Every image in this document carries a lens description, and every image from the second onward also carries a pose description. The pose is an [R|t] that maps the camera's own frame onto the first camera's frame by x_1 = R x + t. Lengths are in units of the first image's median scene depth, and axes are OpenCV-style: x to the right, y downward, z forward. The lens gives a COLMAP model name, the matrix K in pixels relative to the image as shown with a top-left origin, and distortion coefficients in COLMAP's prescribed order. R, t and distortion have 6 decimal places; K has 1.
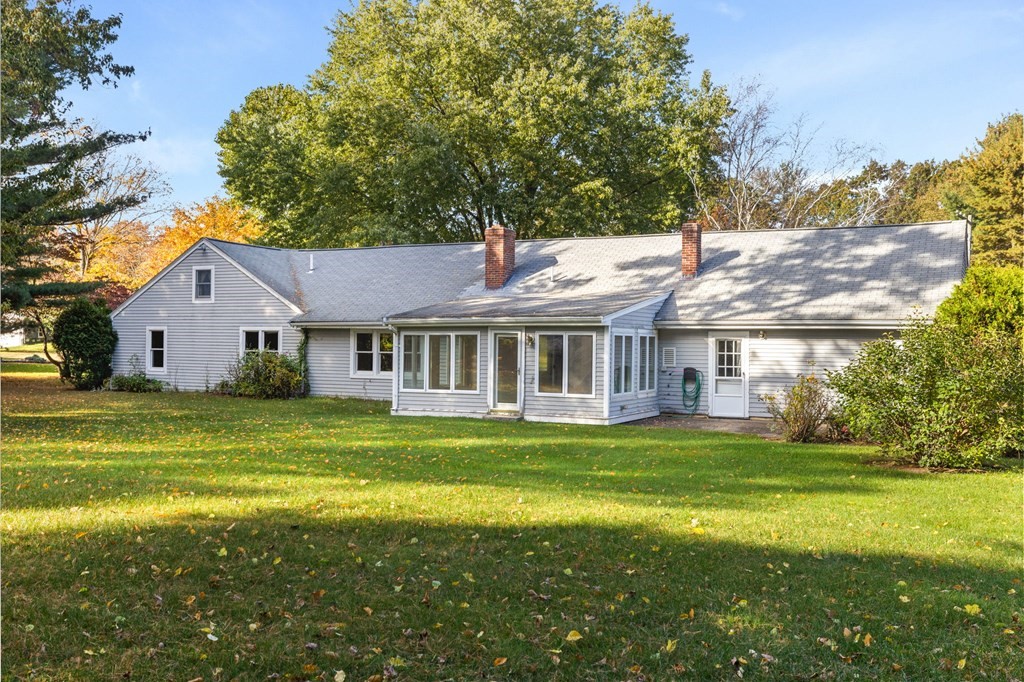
lens RADIAL K [[974.8, 0, 510.7], [0, 974.8, 334.6], [0, 0, 1]] dist [0.007384, 0.014262]
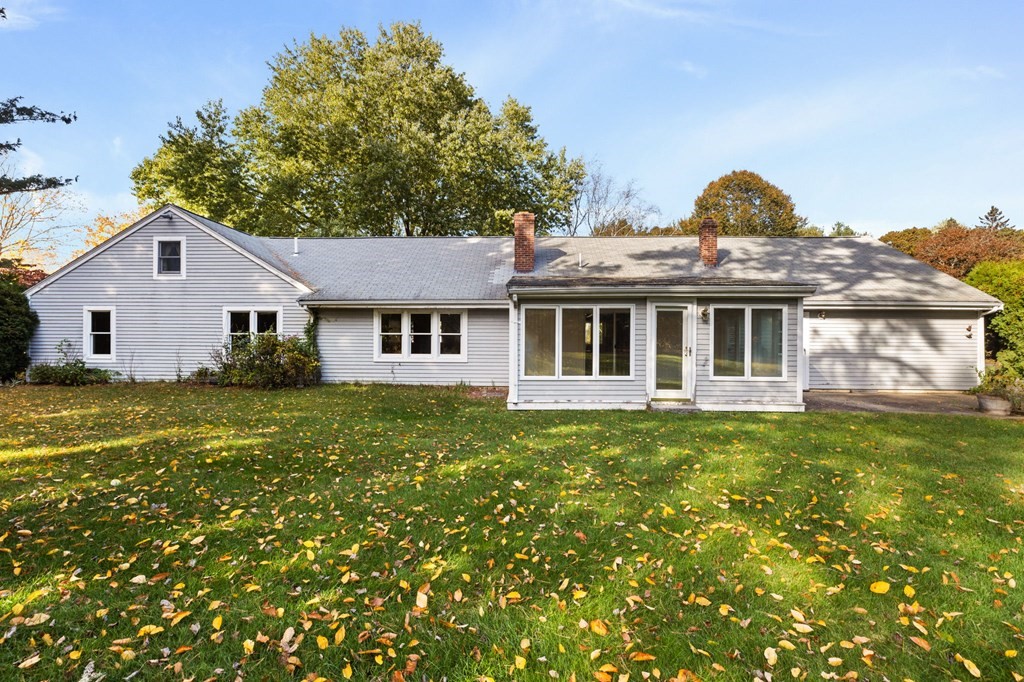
lens RADIAL K [[459.1, 0, 510.4], [0, 459.1, 338.7], [0, 0, 1]] dist [-0.017158, 0.007693]
pose [[0.906986, -0.005921, 0.421119, -0.230520], [0.000166, 0.999906, 0.013701, 0.016489], [-0.421161, -0.012357, 0.906902, 0.549827]]
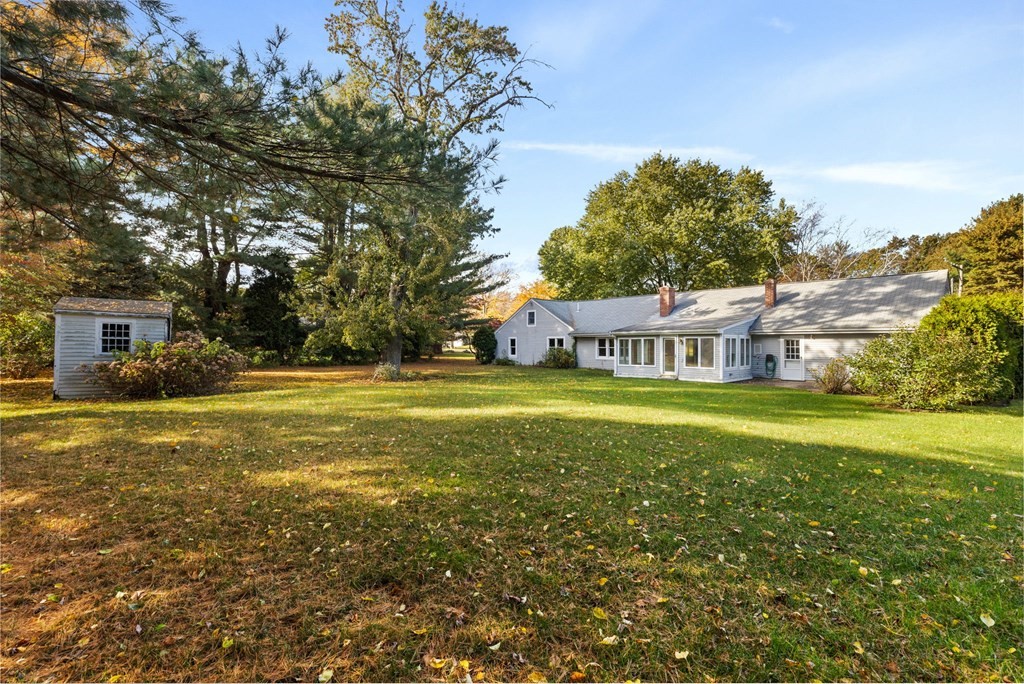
lens RADIAL K [[459.1, 0, 510.4], [0, 459.1, 339.7], [0, 0, 1]] dist [-0.017158, 0.007693]
pose [[0.936213, -0.012199, -0.351221, 0.017340], [0.012203, 0.999923, -0.002203, 0.000420], [0.351221, -0.002224, 0.936290, -0.025569]]
